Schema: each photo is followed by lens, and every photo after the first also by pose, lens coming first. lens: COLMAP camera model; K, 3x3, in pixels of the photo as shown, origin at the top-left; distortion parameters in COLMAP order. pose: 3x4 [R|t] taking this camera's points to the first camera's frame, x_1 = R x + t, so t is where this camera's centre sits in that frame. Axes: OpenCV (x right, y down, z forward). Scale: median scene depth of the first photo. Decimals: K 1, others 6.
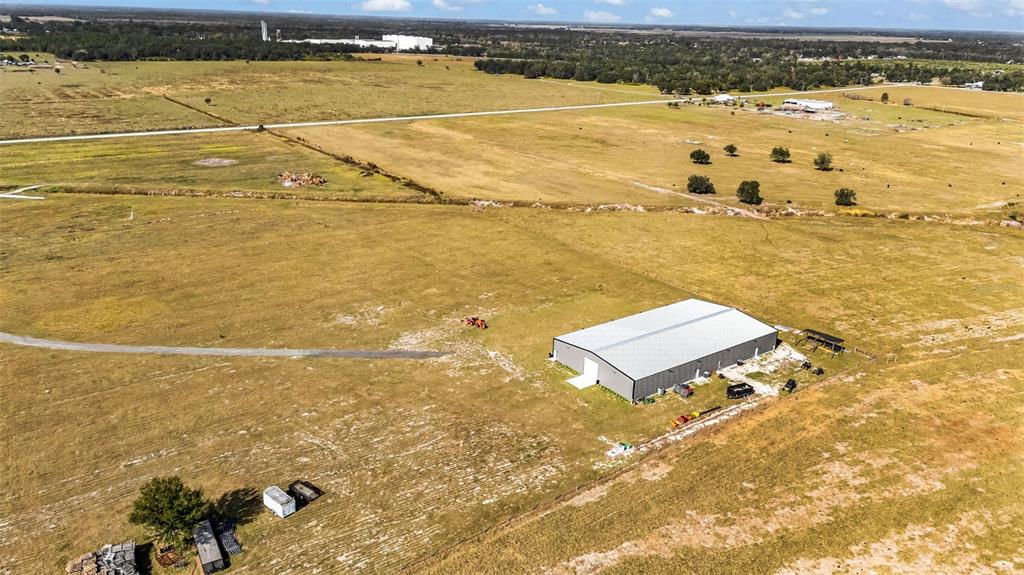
lens RADIAL K [[749.9, 0, 512.0], [0, 749.9, 287.5], [0, 0, 1]] dist [0.073697, -0.067903]
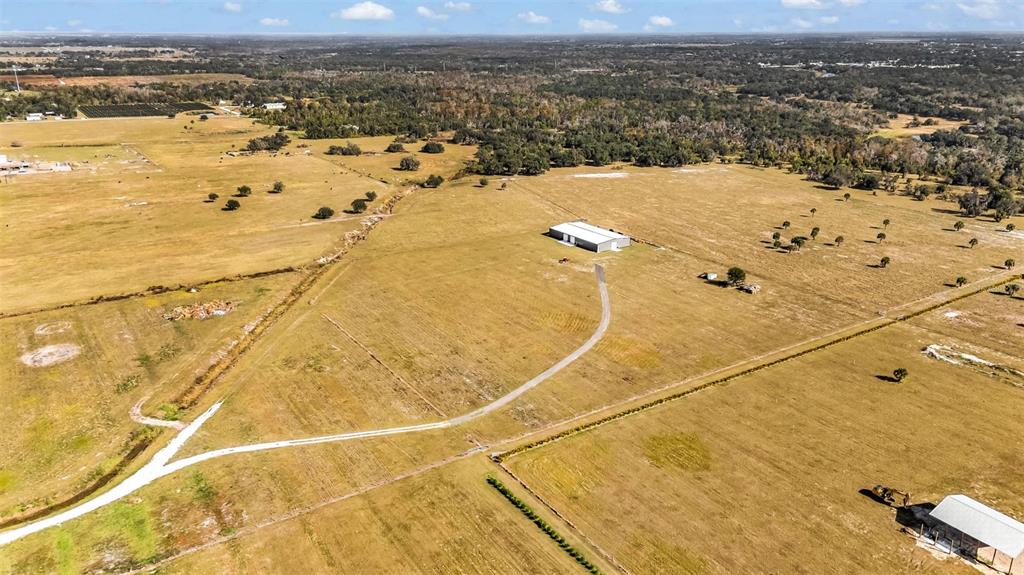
lens RADIAL K [[749.9, 0, 512.0], [0, 749.9, 287.5], [0, 0, 1]] dist [0.073697, -0.067903]
pose [[0.060319, -0.347359, 0.935790, -1.297452], [0.339431, 0.888767, 0.308025, -0.370940], [-0.938695, 0.299057, 0.171514, 0.472115]]
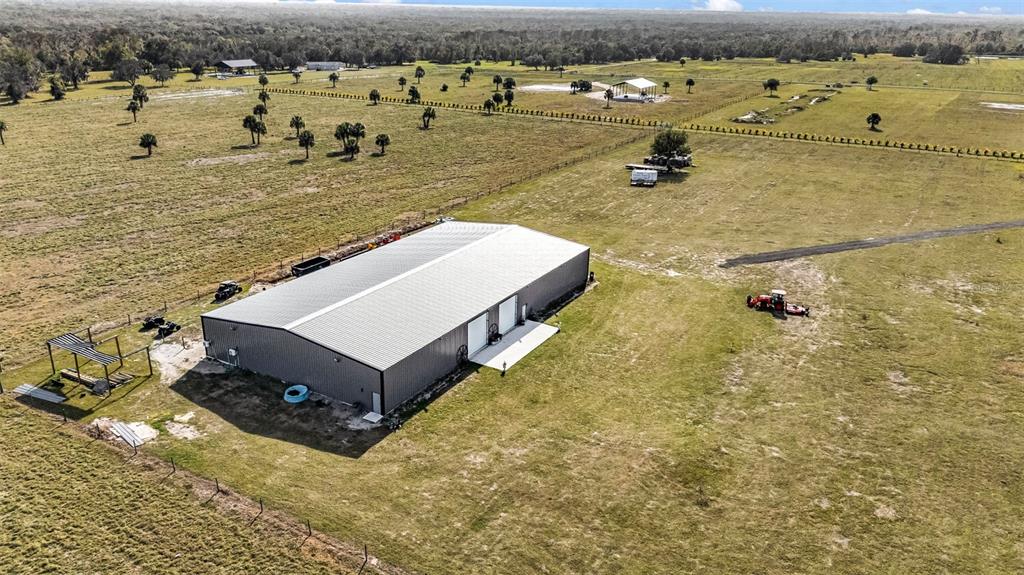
lens RADIAL K [[749.9, 0, 512.0], [0, 749.9, 287.5], [0, 0, 1]] dist [0.073697, -0.067903]
pose [[-0.920142, 0.094018, -0.380130, 0.197910], [-0.172880, 0.773486, 0.609781, -0.155955], [0.351356, 0.626802, -0.695463, 0.779200]]
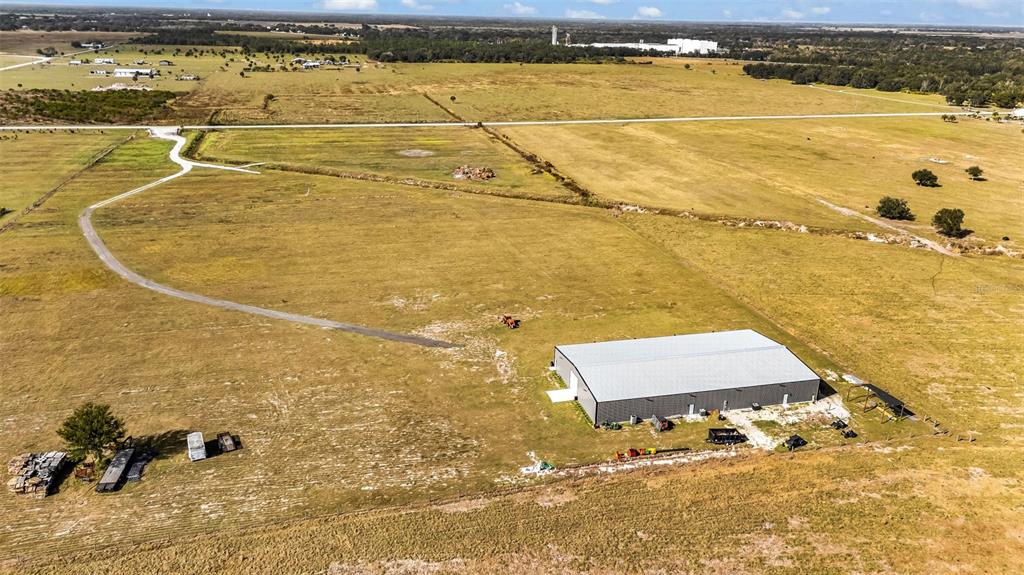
lens RADIAL K [[749.9, 0, 512.0], [0, 749.9, 287.5], [0, 0, 1]] dist [0.073697, -0.067903]
pose [[0.926274, 0.122315, -0.356449, 0.180980], [-0.124396, 0.992084, 0.017176, -0.009163], [0.355728, 0.028432, 0.934157, 0.044501]]
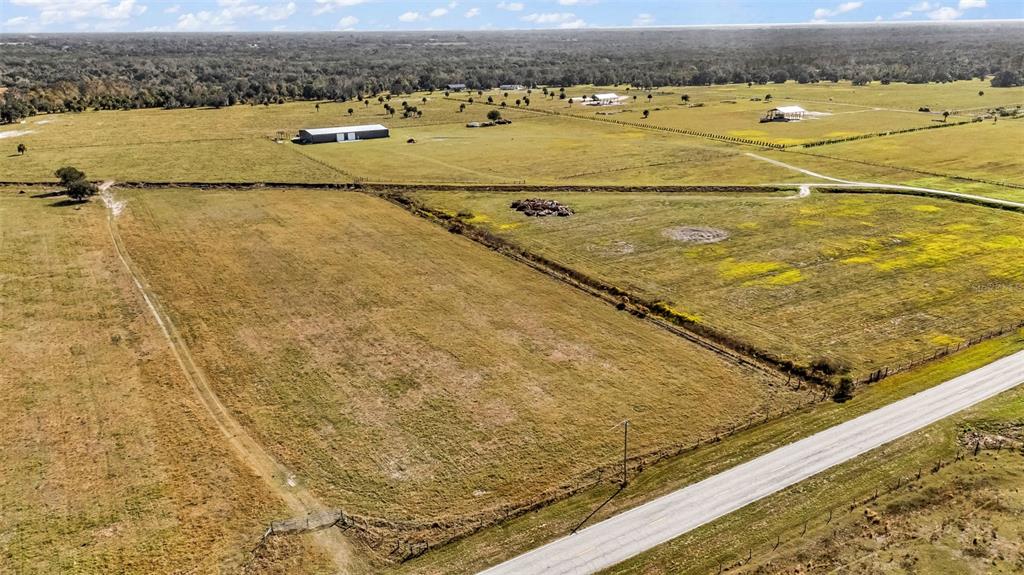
lens RADIAL K [[749.9, 0, 512.0], [0, 749.9, 287.5], [0, 0, 1]] dist [0.073697, -0.067903]
pose [[-0.994828, -0.045543, 0.090796, -0.357648], [0.021547, 0.778902, 0.626775, -0.636195], [-0.099266, 0.625490, -0.773892, 1.839459]]
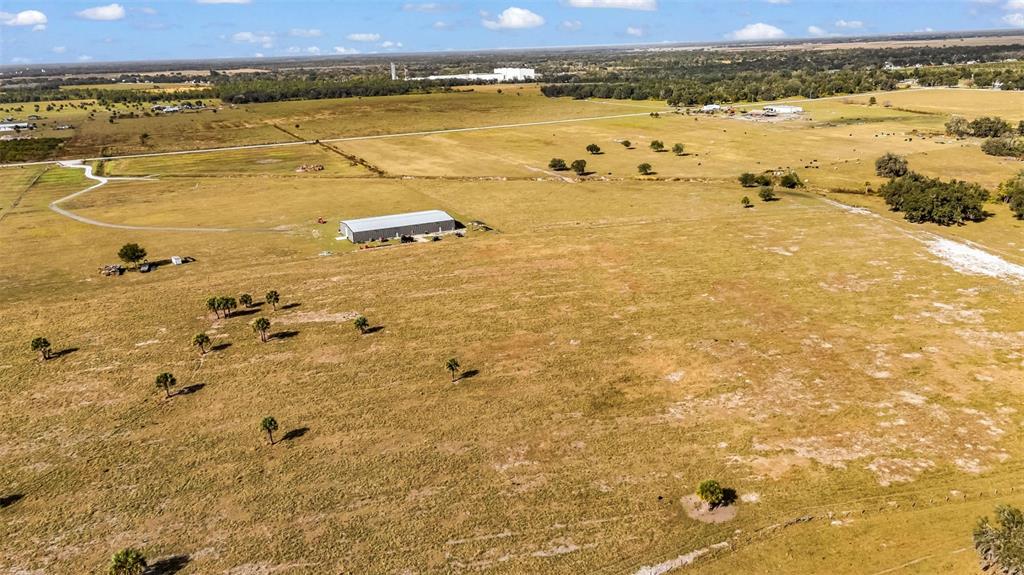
lens RADIAL K [[749.9, 0, 512.0], [0, 749.9, 287.5], [0, 0, 1]] dist [0.073697, -0.067903]
pose [[0.977761, 0.004547, -0.209675, 0.511304], [-0.011505, 0.999422, -0.031979, 0.165932], [0.209408, 0.033680, 0.977248, -0.489497]]
